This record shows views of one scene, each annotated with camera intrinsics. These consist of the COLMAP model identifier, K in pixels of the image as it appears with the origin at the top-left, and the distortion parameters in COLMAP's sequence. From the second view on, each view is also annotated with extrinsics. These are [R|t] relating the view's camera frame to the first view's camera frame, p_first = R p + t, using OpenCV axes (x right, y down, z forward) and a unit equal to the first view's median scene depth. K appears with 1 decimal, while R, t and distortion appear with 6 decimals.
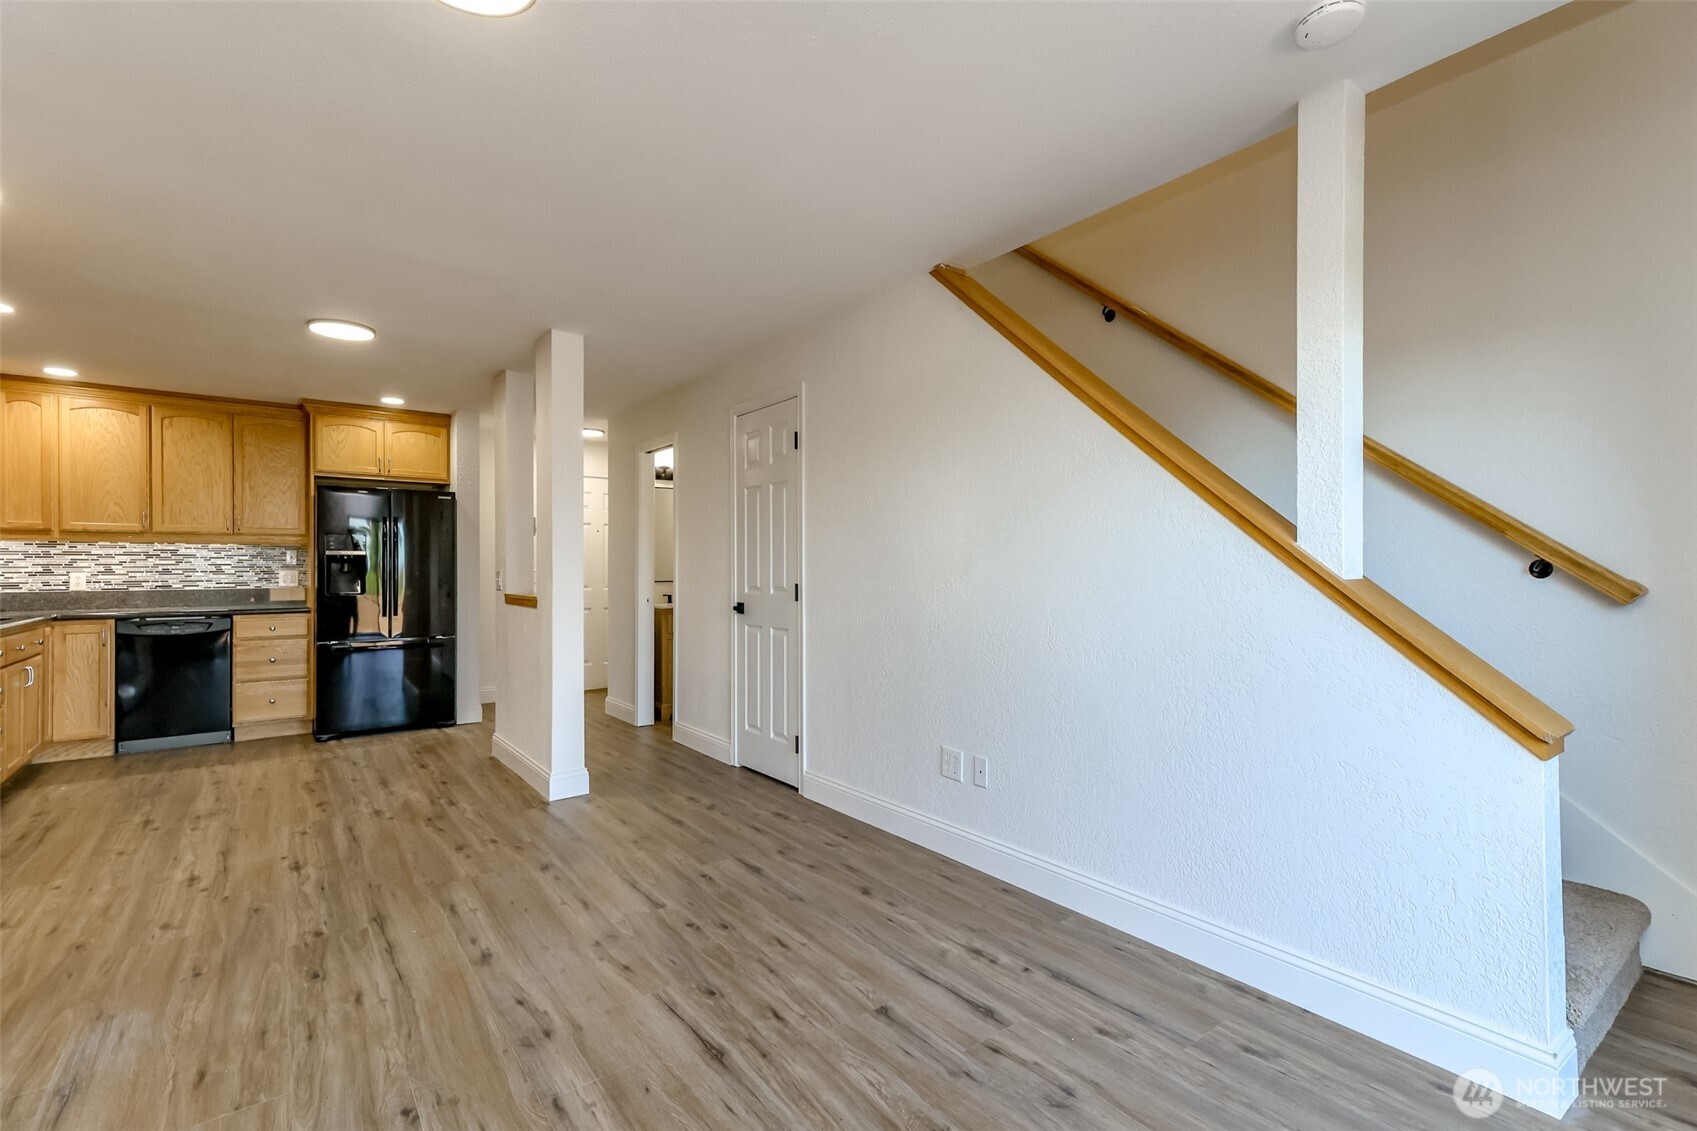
lens RADIAL K [[770.4, 0, 851.4], [0, 770.4, 571.9], [0, 0, 1]] dist [0.018999, 0.000519]
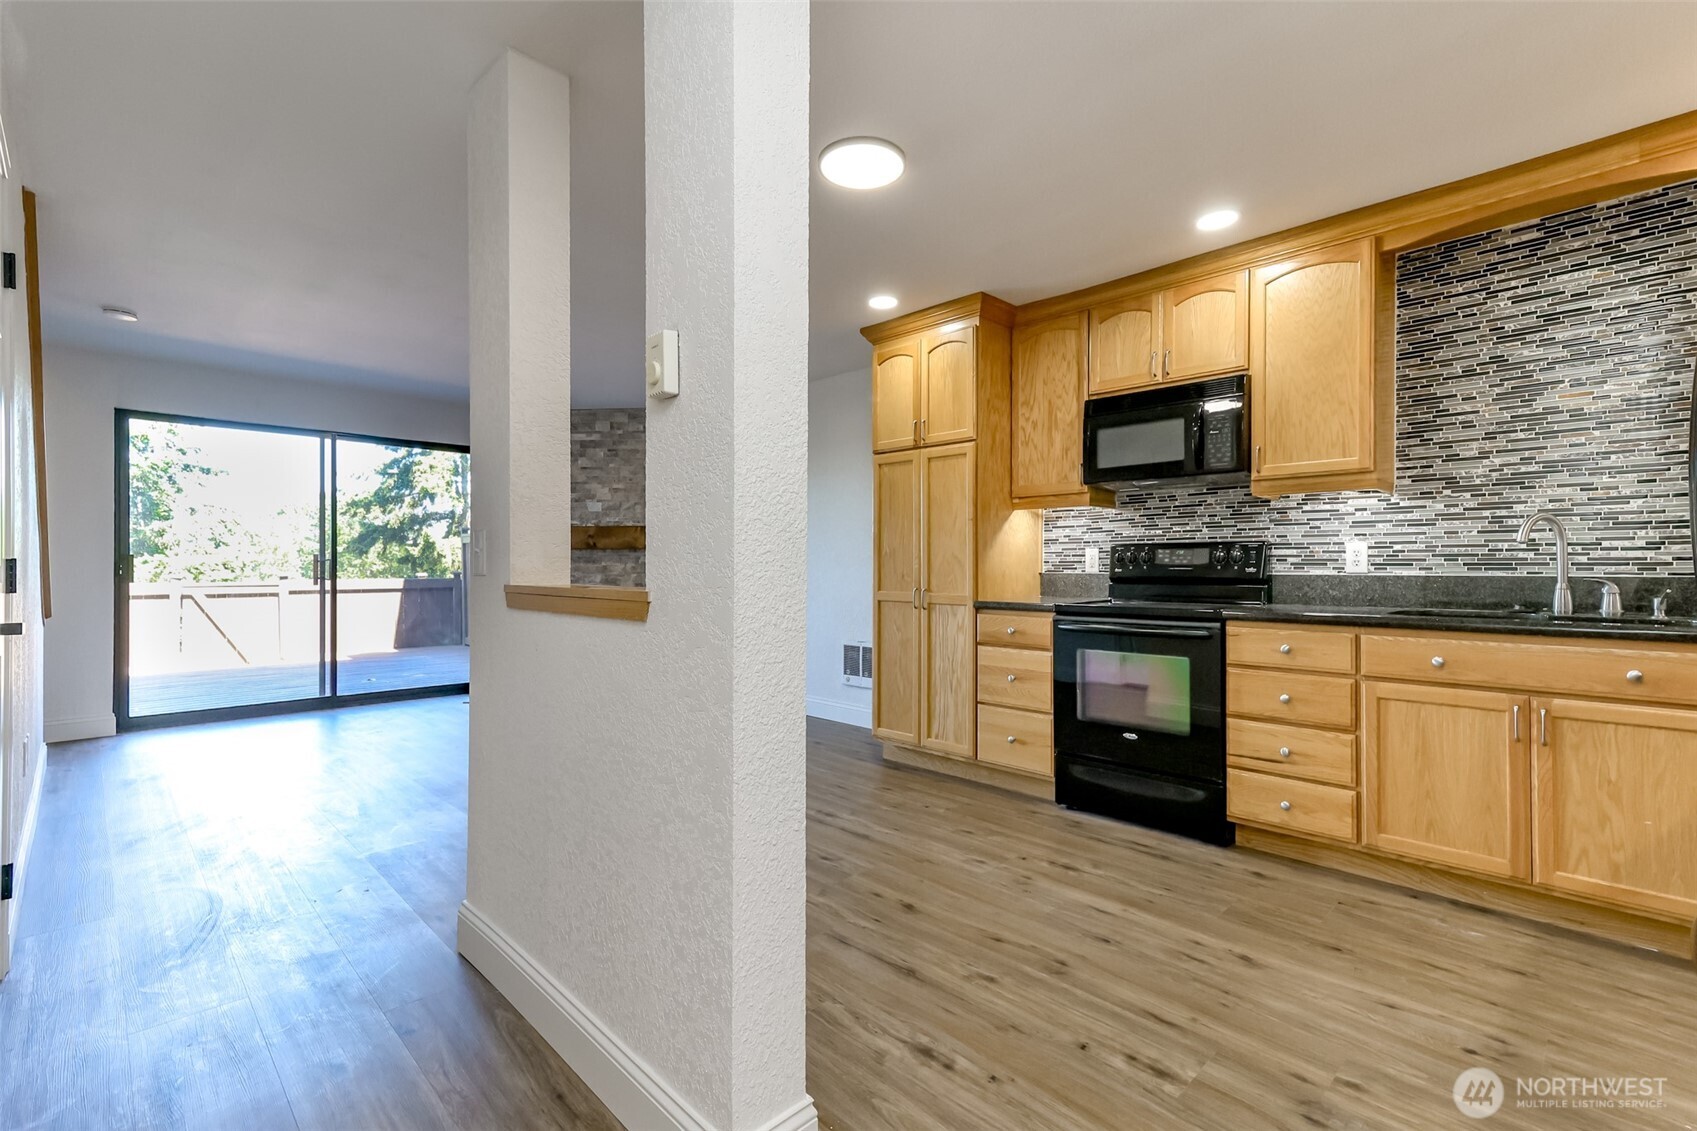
lens RADIAL K [[770.4, 0, 850.4], [0, 770.4, 561.6], [0, 0, 1]] dist [0.018999, 0.000519]
pose [[-0.991054, 0.001735, -0.133451, -0.551334], [0.001917, 0.999997, -0.001236, 0.020651], [0.133449, -0.001481, -0.991055, 1.613075]]
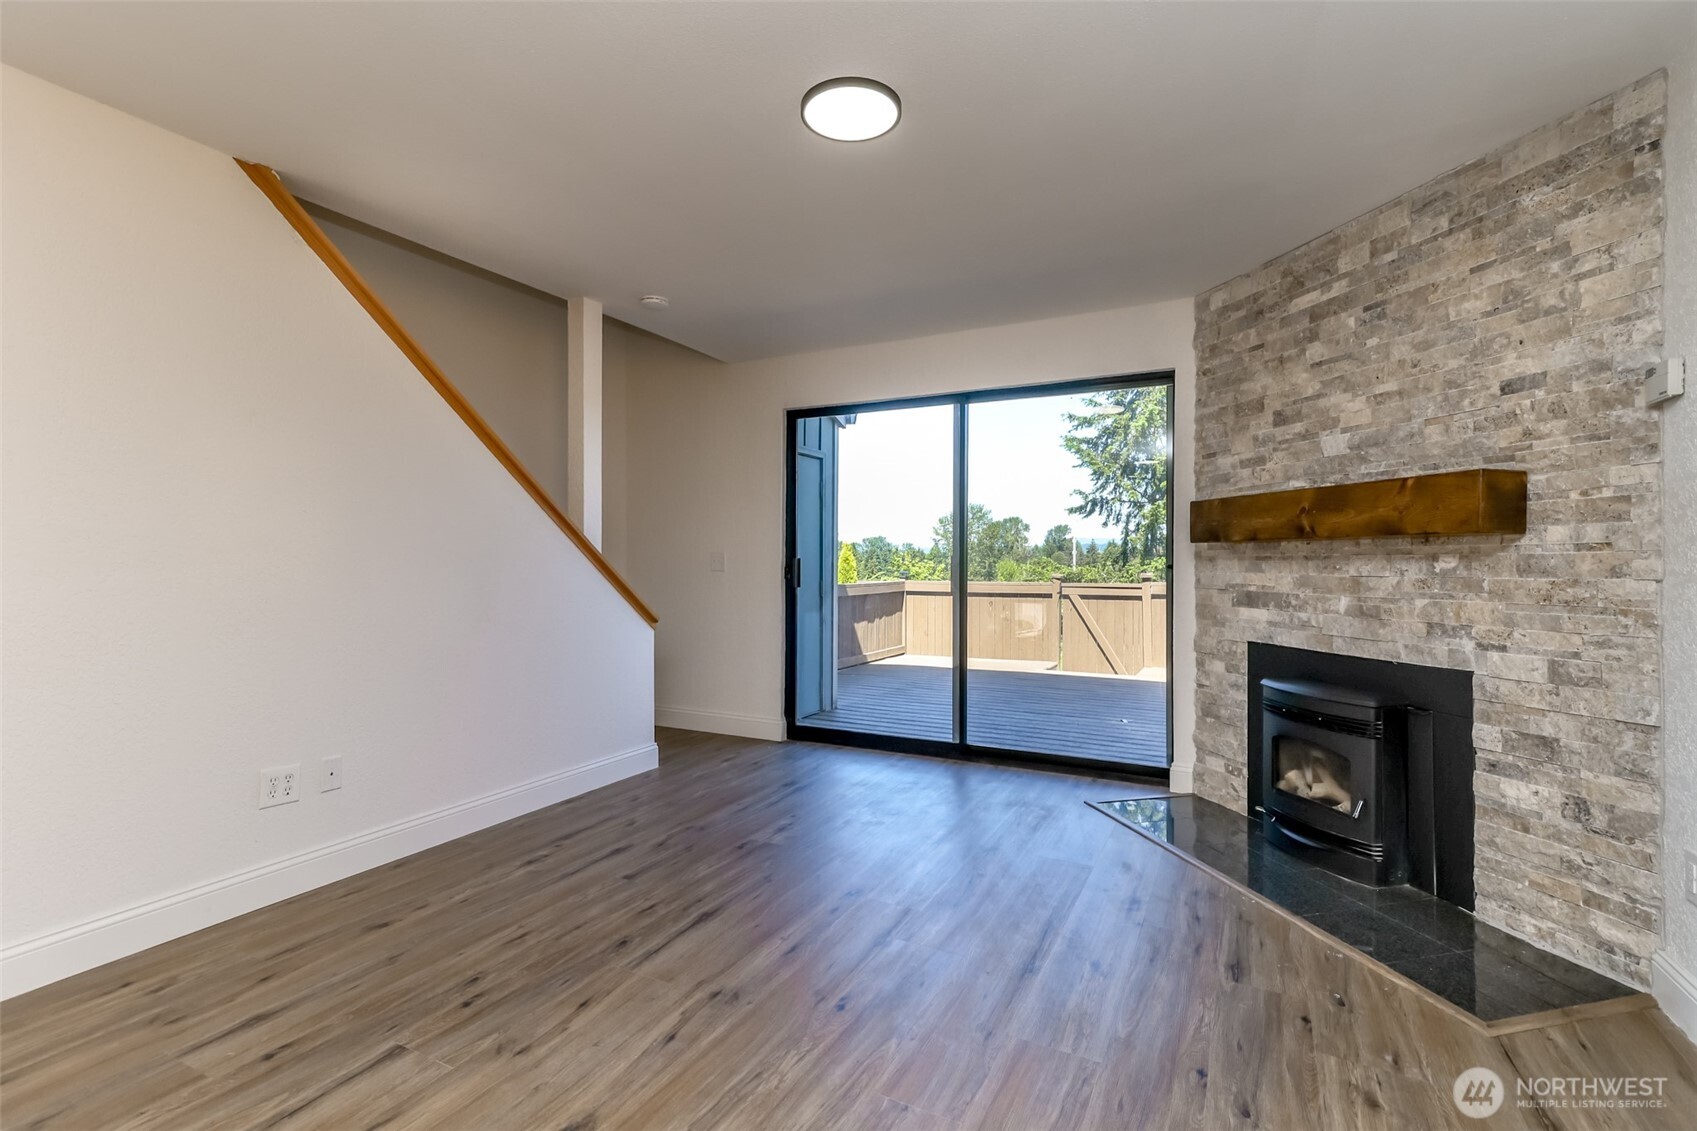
lens RADIAL K [[770.4, 0, 861.9], [0, 770.4, 559.3], [0, 0, 1]] dist [0.018999, 0.000519]
pose [[-0.440559, 0.003109, 0.897718, -0.699029], [0.004505, 0.999989, -0.001252, 0.009435], [-0.897712, 0.003492, -0.440569, 0.637387]]
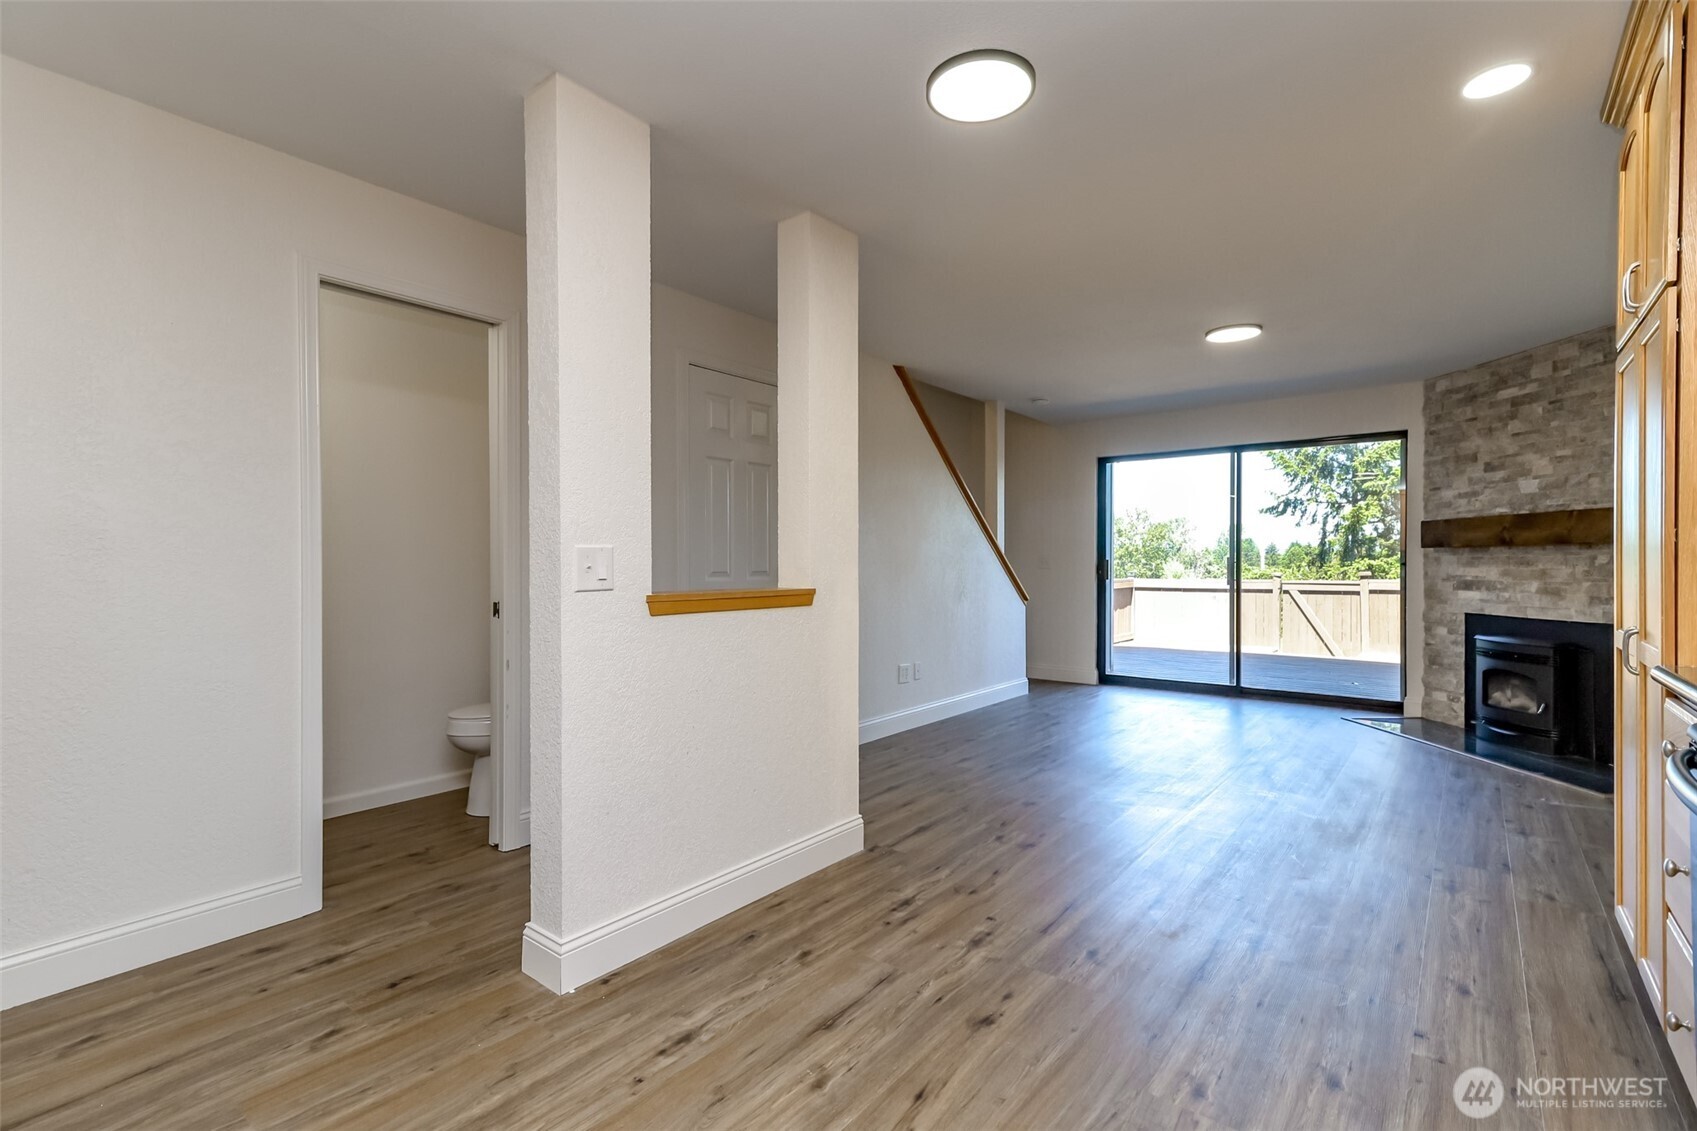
lens RADIAL K [[770.4, 0, 849.9], [0, 770.4, 564.4], [0, 0, 1]] dist [0.018999, 0.000519]
pose [[-0.247114, 0.000508, 0.968986, -1.130881], [0.005987, 0.999982, 0.001003, 0.011985], [-0.968968, 0.006049, -0.247112, 1.199923]]
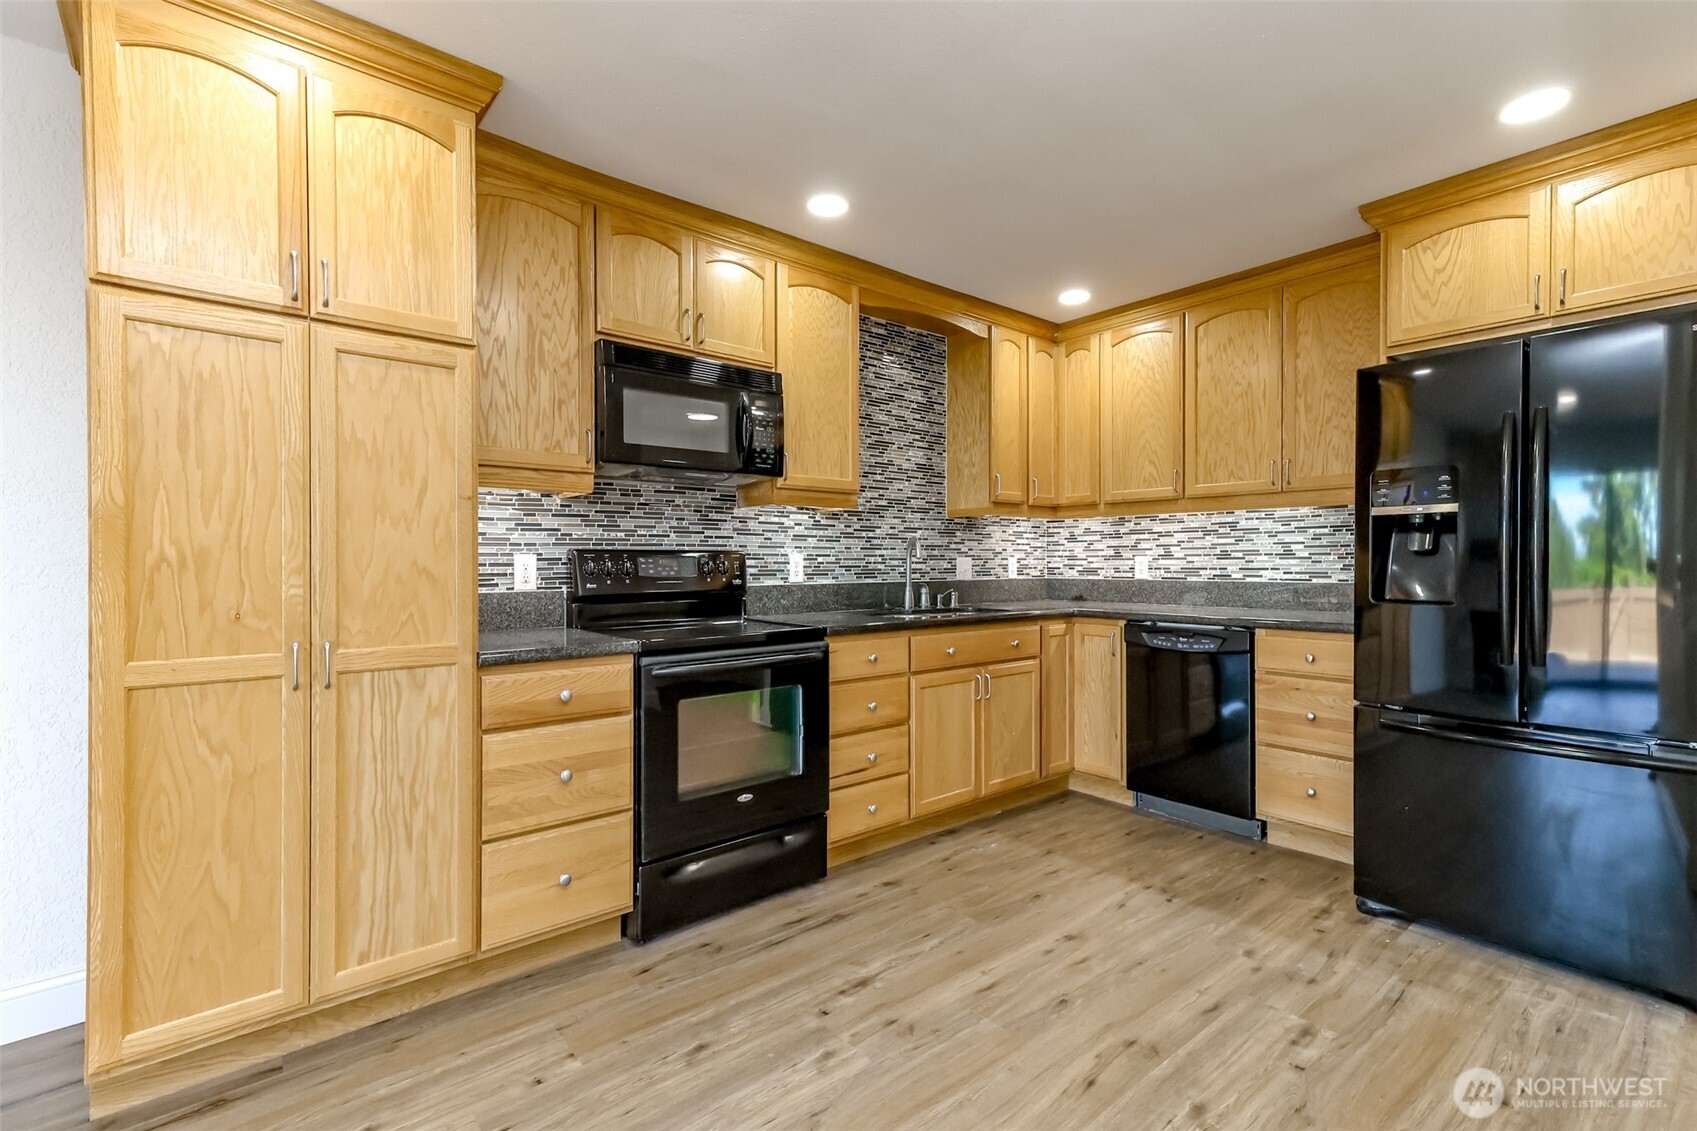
lens RADIAL K [[770.4, 0, 858.3], [0, 770.4, 566.0], [0, 0, 1]] dist [0.018999, 0.000519]
pose [[0.060139, 0.007625, -0.998161, -0.310223], [-0.001939, 0.999970, 0.007522, 0.007070], [0.998188, 0.001483, 0.060152, 0.903667]]
